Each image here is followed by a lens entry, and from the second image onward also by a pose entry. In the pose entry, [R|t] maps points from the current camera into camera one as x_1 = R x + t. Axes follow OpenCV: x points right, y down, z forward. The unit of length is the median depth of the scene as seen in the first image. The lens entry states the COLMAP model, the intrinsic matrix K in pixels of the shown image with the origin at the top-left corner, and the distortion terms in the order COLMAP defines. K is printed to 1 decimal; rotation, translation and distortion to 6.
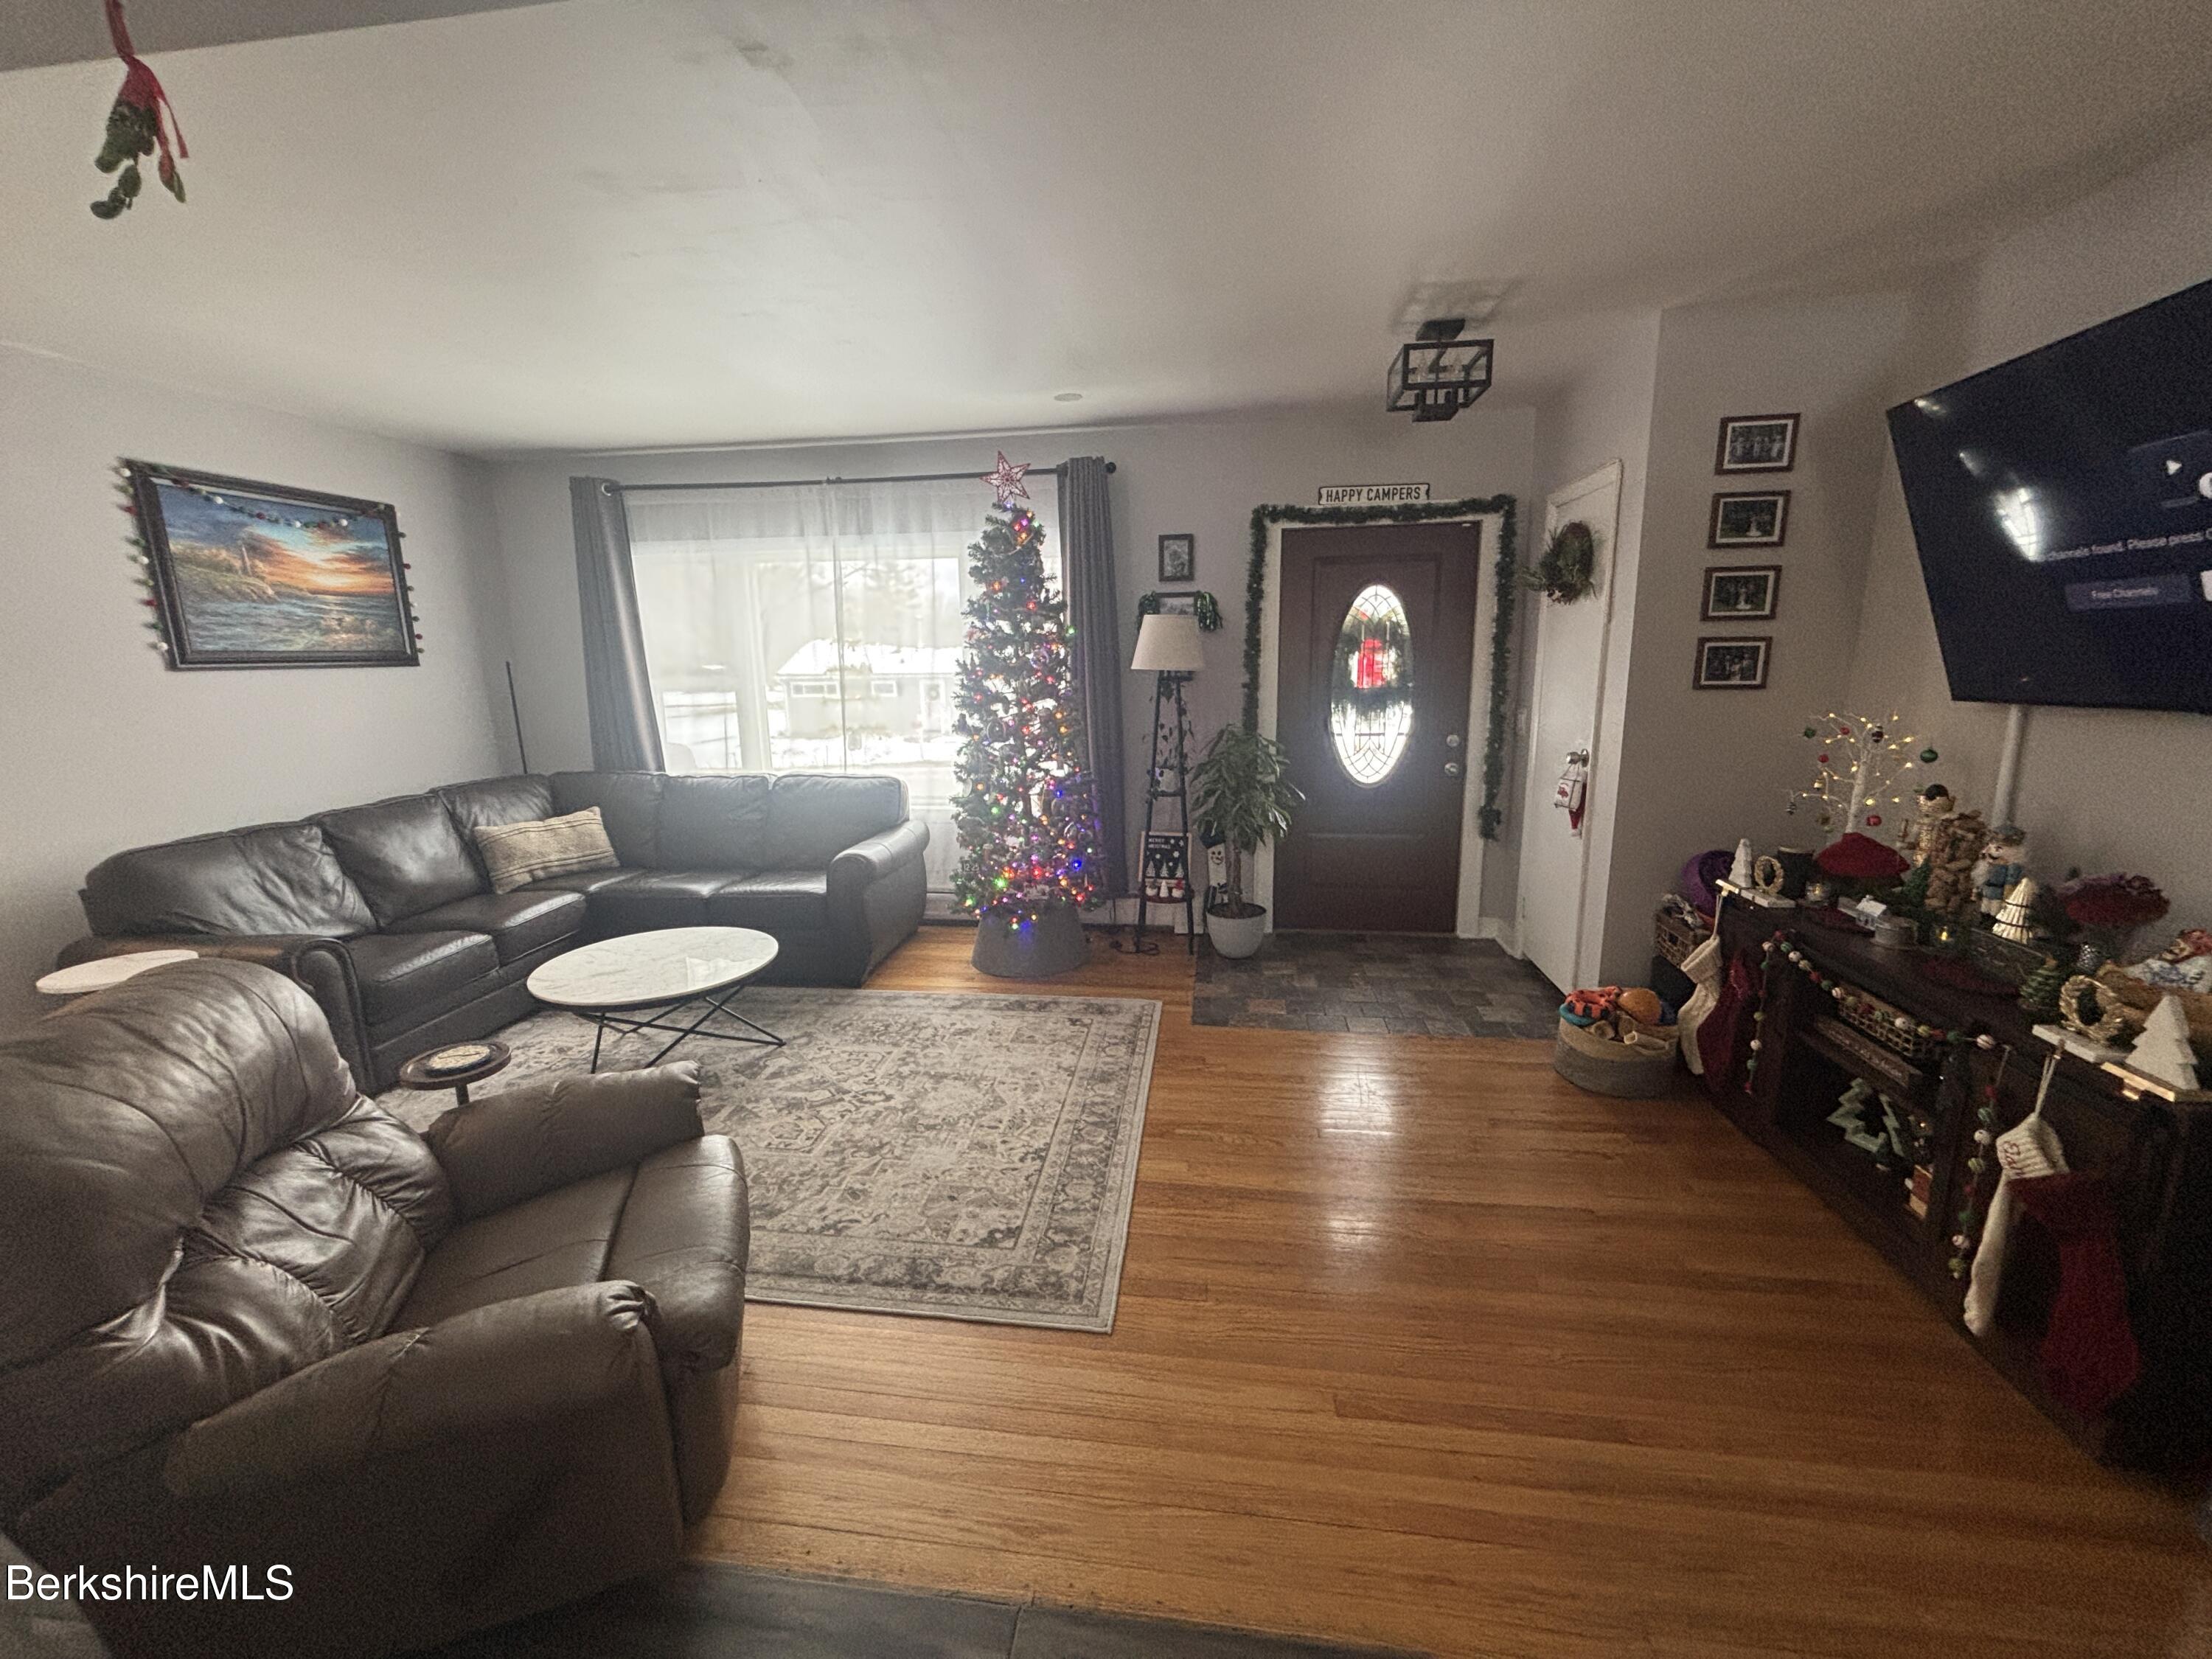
lens RADIAL K [[888.3, 0, 1106.0], [0, 888.3, 829.5], [0, 0, 1]] dist [0.014550, 0.000272]
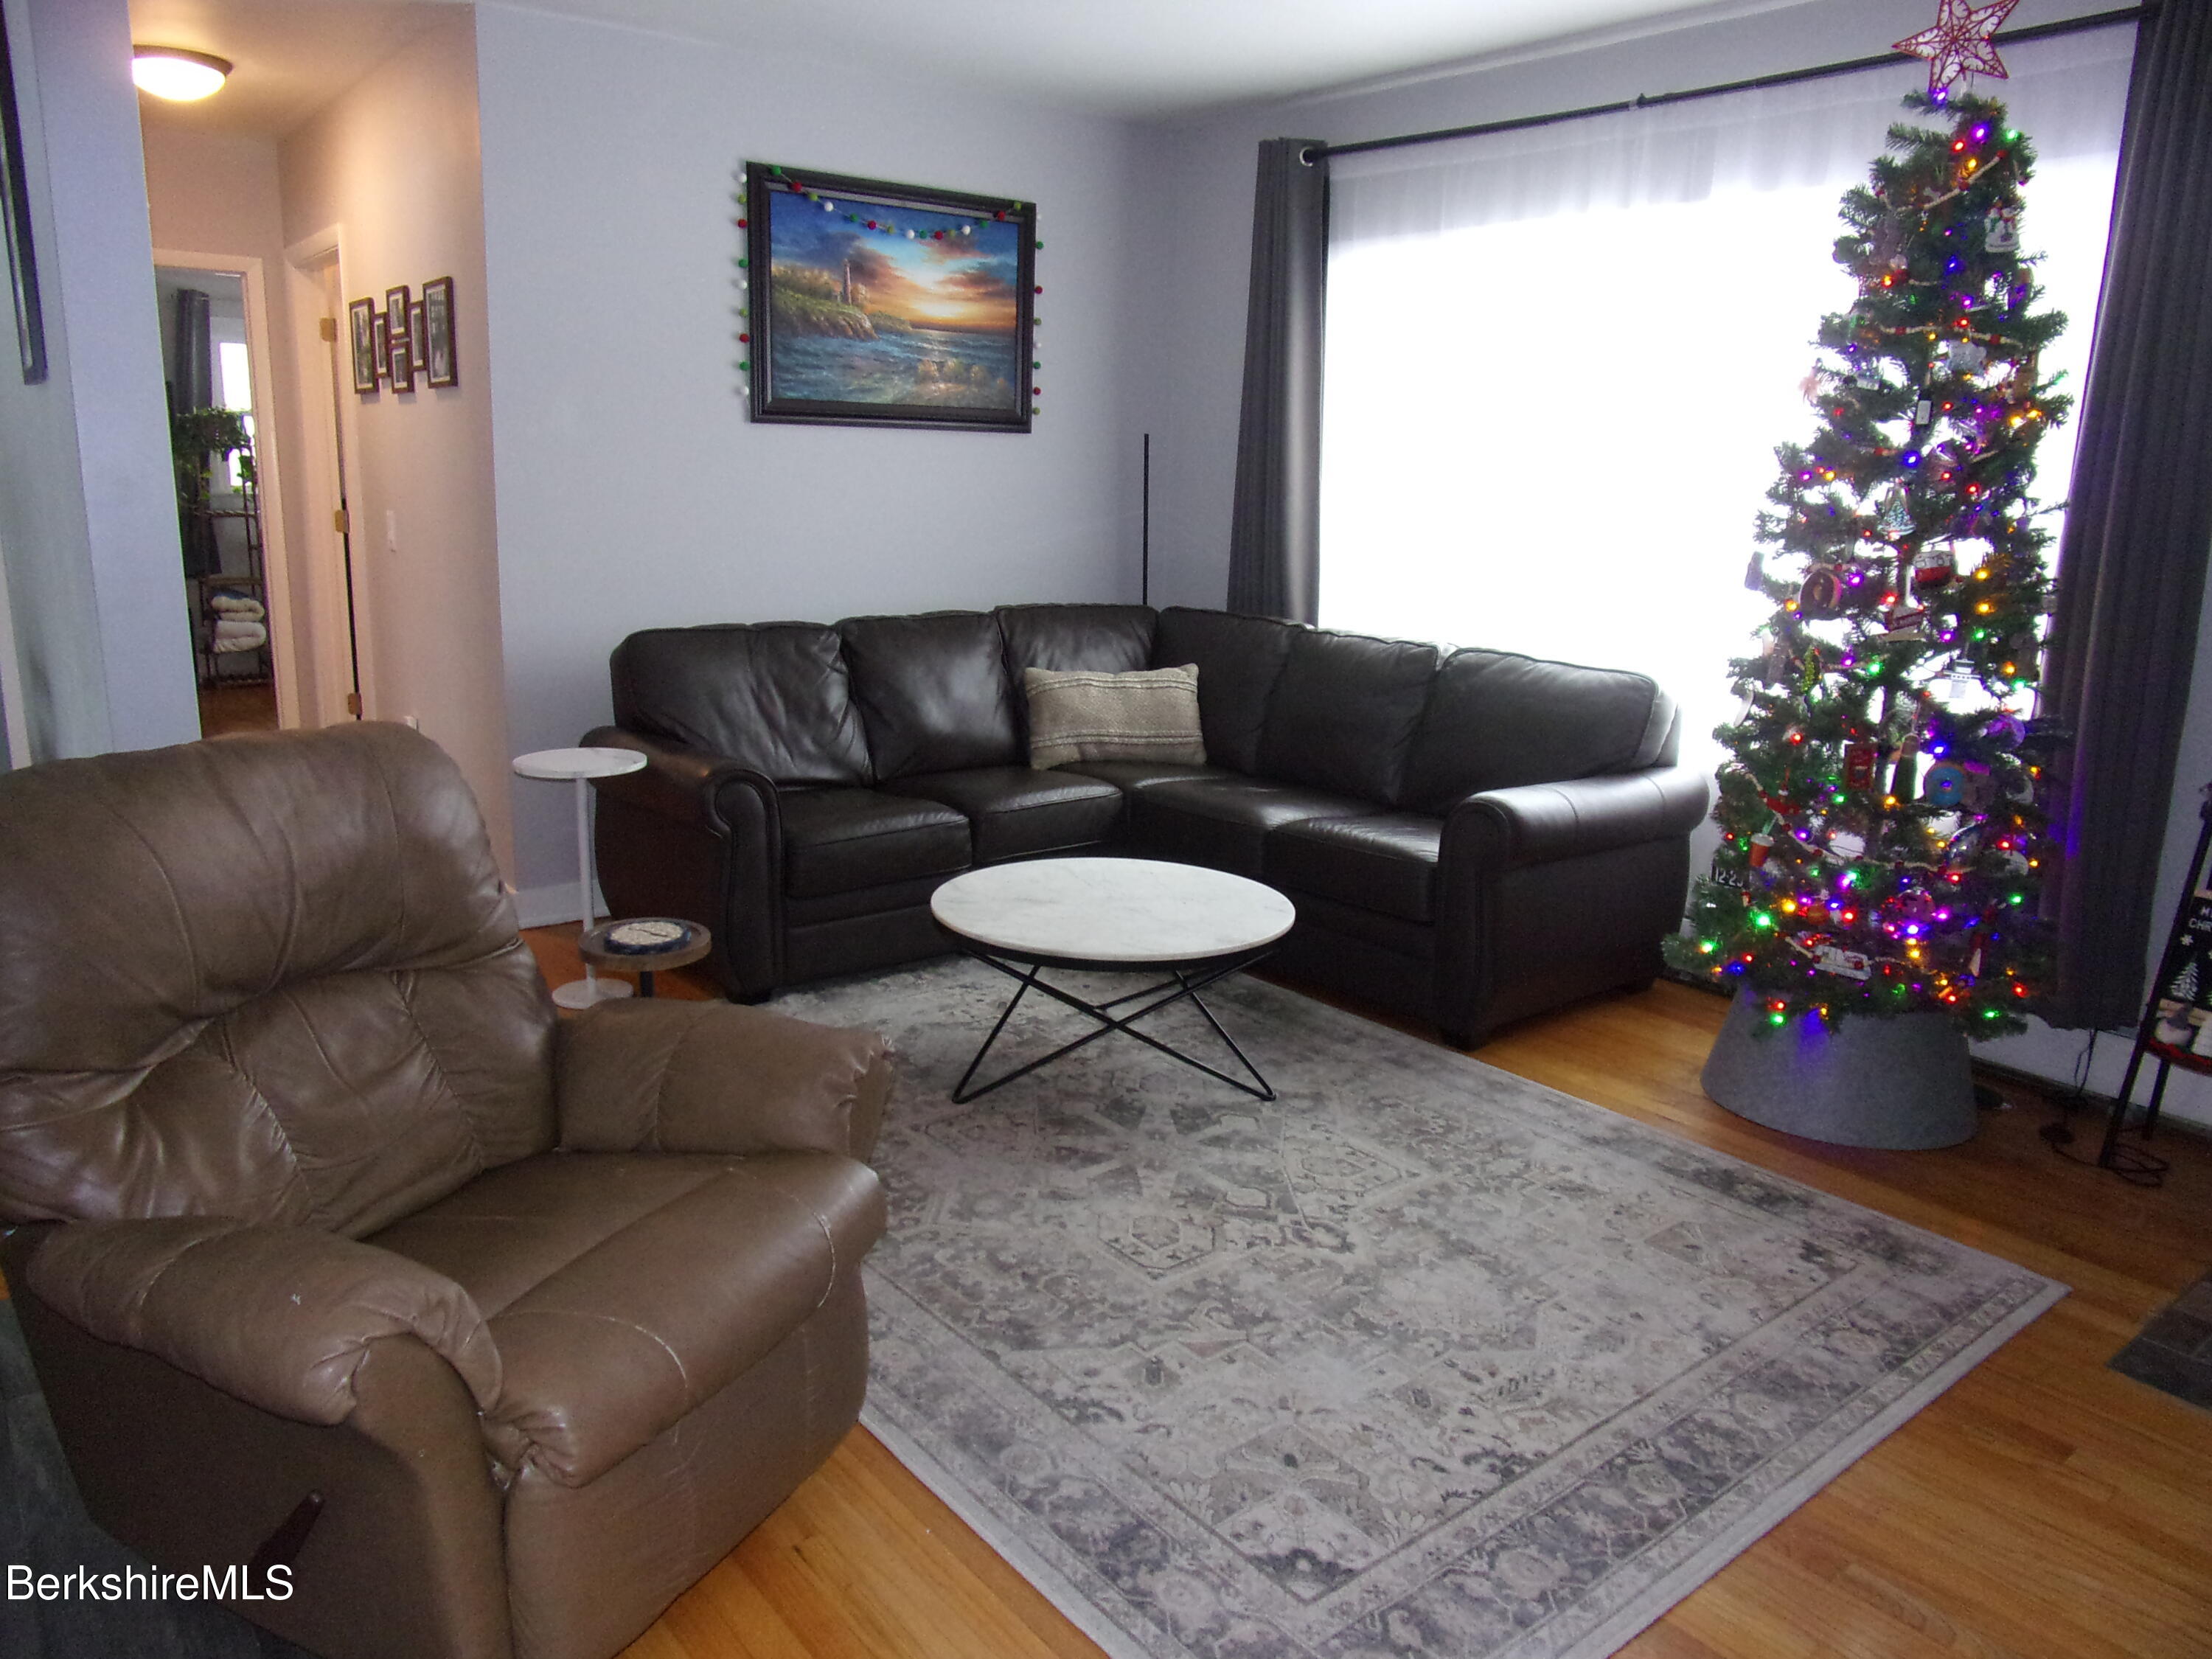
lens RADIAL K [[1578.0, 0, 1106.0], [0, 1578.0, 829.5], [0, 0, 1]] dist [-0.008859, -0.007285]
pose [[0.725151, 0.191847, -0.661325, 0.188834], [-0.174149, 0.980278, 0.093418, -0.004531], [0.666205, 0.047427, 0.744259, 0.162520]]
